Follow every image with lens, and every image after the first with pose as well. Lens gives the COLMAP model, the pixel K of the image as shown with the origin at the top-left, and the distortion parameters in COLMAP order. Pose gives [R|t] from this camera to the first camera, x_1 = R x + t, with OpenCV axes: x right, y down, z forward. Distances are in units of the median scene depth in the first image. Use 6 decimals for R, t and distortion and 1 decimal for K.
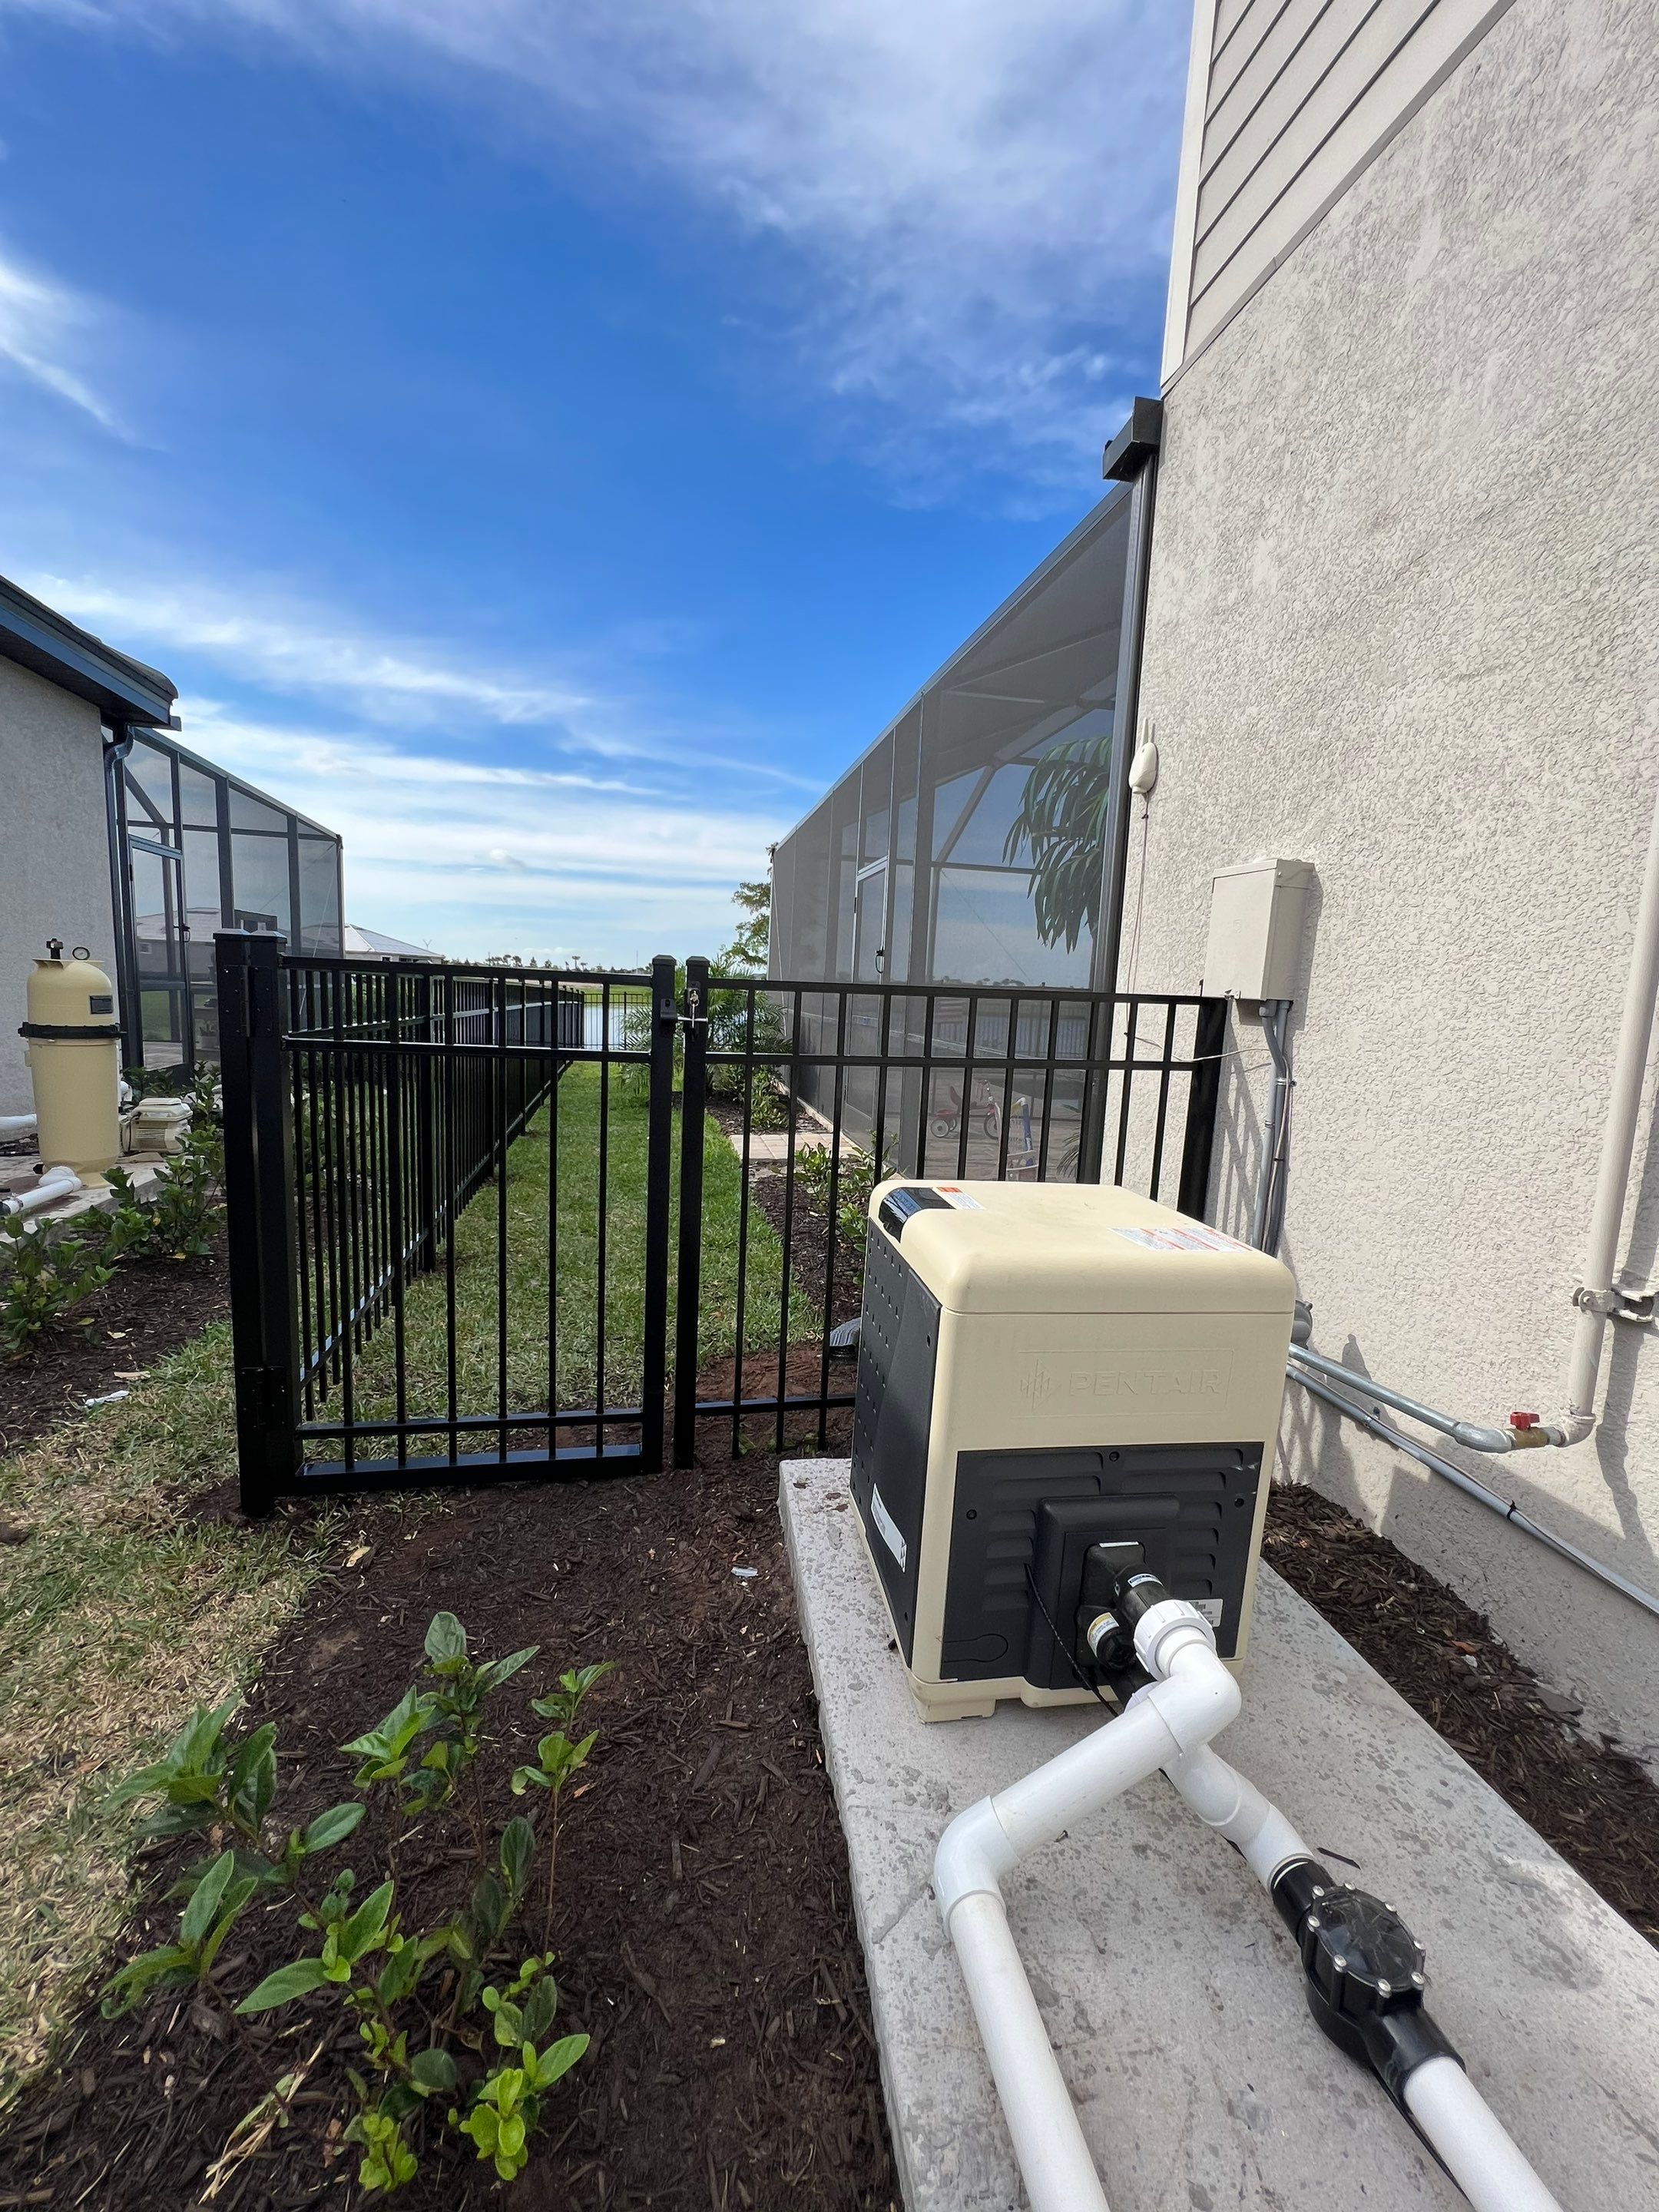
lens RADIAL K [[902.3, 0, 829.5], [0, 902.3, 1106.0], [0, 0, 1]] dist [-0.000790, 0.000082]
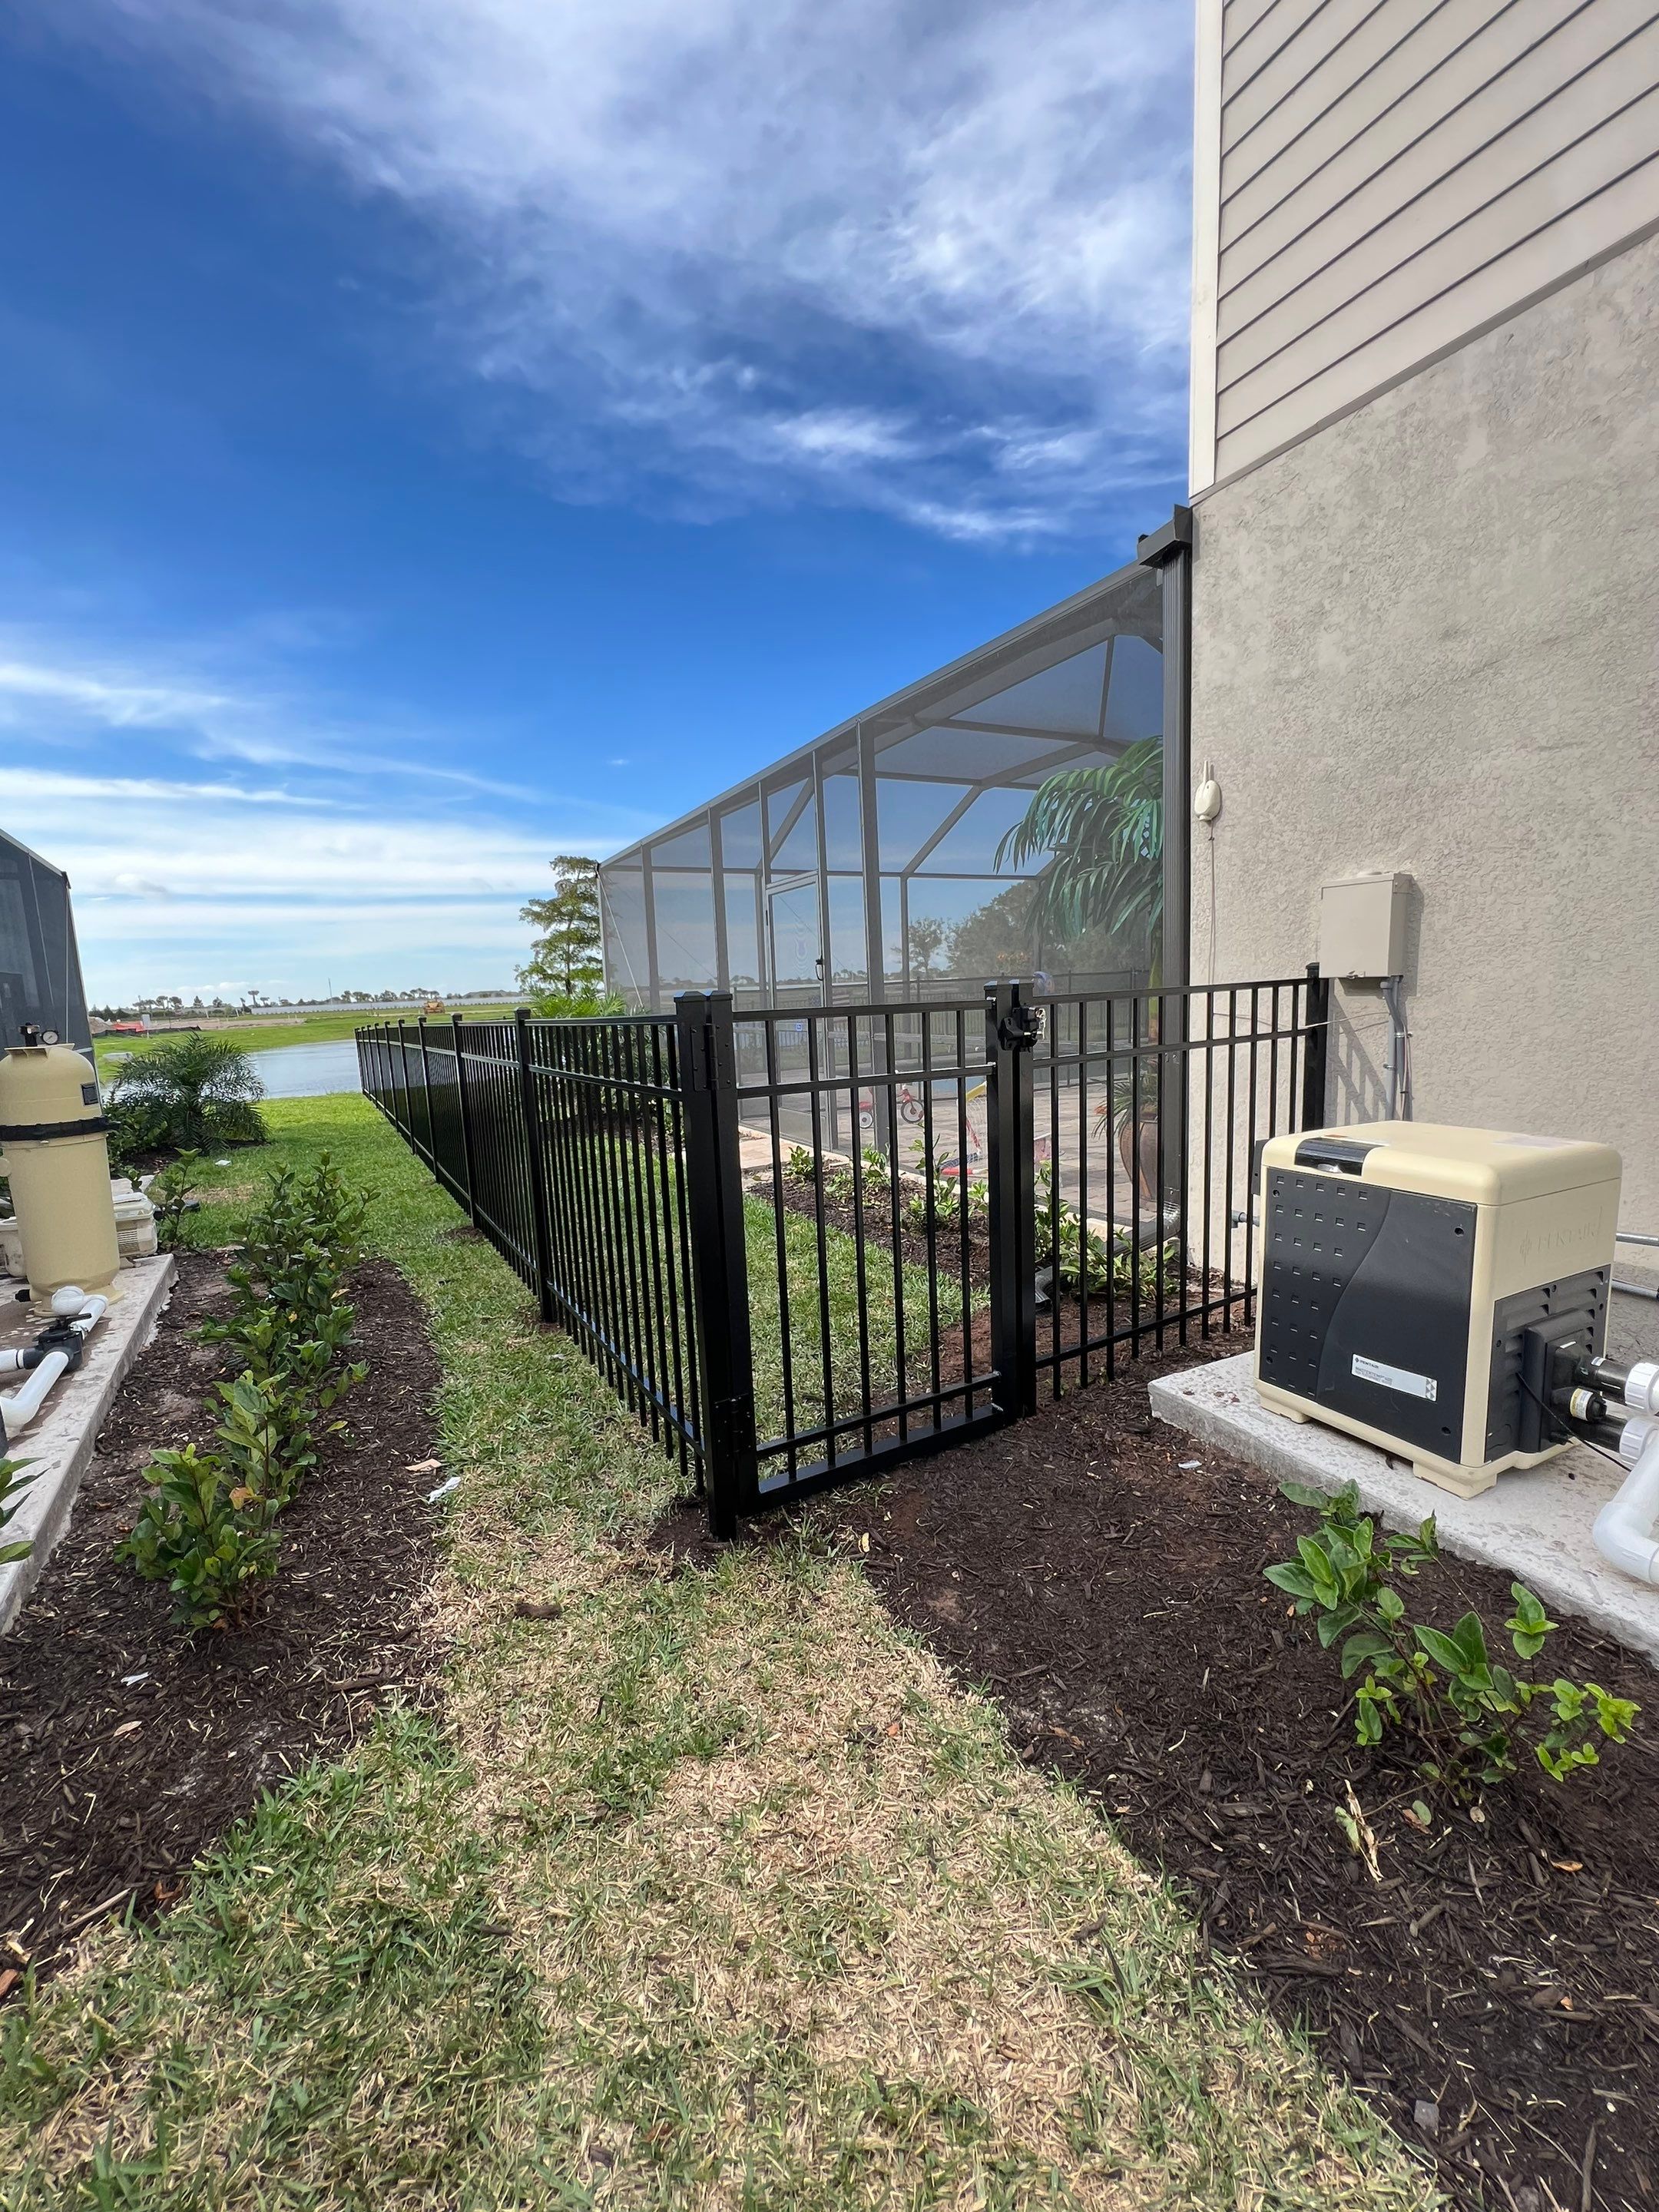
lens RADIAL K [[902.3, 0, 829.5], [0, 902.3, 1106.0], [0, 0, 1]] dist [-0.000790, 0.000082]
pose [[0.949922, -0.125348, 0.286244, -0.640877], [0.125198, 0.991952, 0.018902, -0.048383], [-0.286310, 0.017882, 0.957970, -0.050036]]
